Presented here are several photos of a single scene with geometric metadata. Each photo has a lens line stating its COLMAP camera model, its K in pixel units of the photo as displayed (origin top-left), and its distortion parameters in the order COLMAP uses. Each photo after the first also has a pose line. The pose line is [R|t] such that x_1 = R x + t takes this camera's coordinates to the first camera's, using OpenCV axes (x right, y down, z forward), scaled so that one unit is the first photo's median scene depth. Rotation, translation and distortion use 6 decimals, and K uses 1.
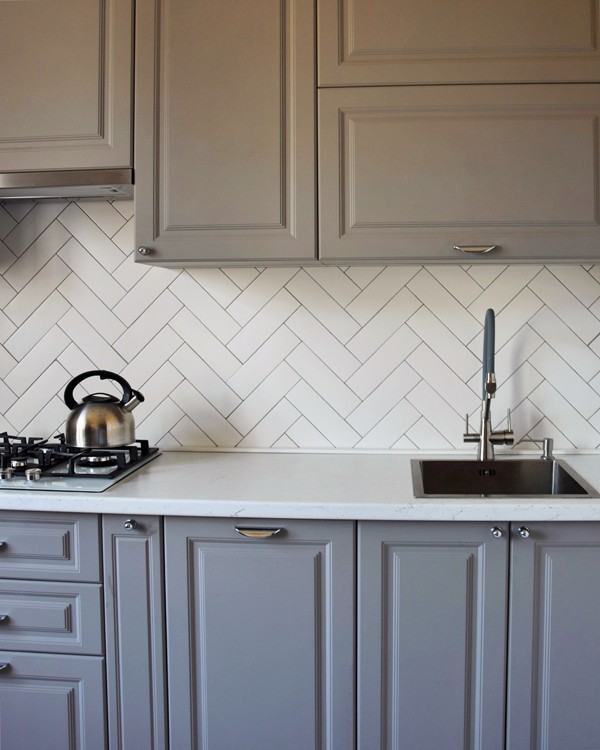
lens RADIAL K [[795.0, 0, 321.5], [0, 795.0, 323.0], [0, 0, 1]] dist [-0.155527, 0.124065]
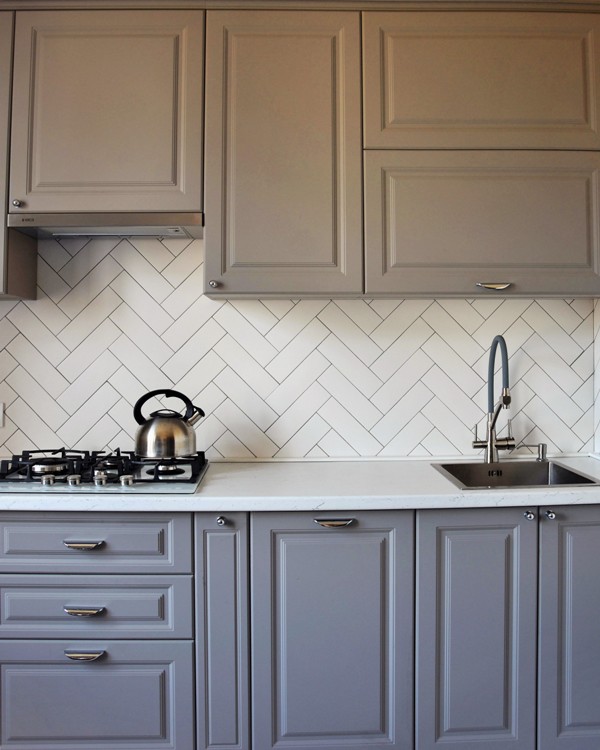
lens RADIAL K [[786.5, 0, 302.1], [0, 786.5, 308.4], [0, 0, 1]] dist [-0.153053, 0.112599]
pose [[0.992768, 0.006339, 0.119883, -0.225840], [0.000937, 0.998166, -0.060537, 0.012730], [-0.120047, 0.060211, 0.990941, -0.143158]]
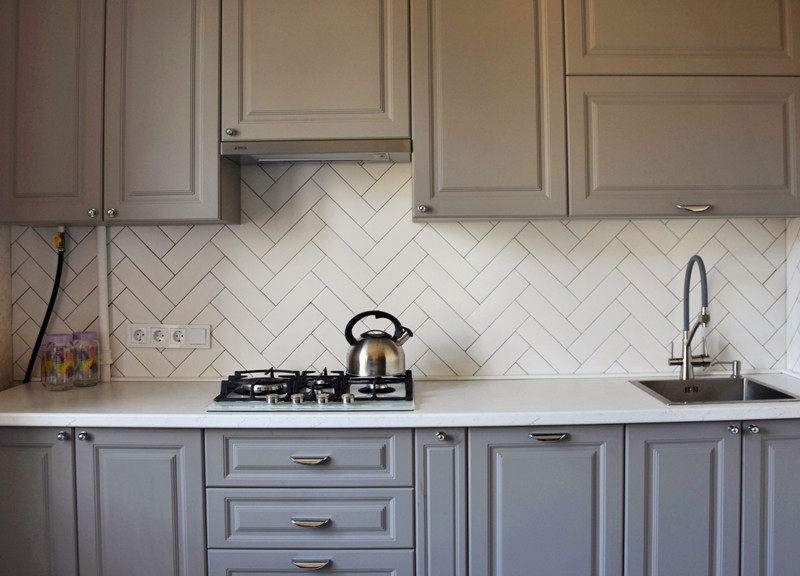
lens RADIAL K [[829.3, 0, 403.1], [0, 829.3, 247.0], [0, 0, 1]] dist [-0.157885, 0.120166]
pose [[0.996908, -0.006119, 0.078337, -0.340932], [0.008212, 0.999617, -0.026420, -0.001214], [-0.078146, 0.026982, 0.996577, -0.231777]]
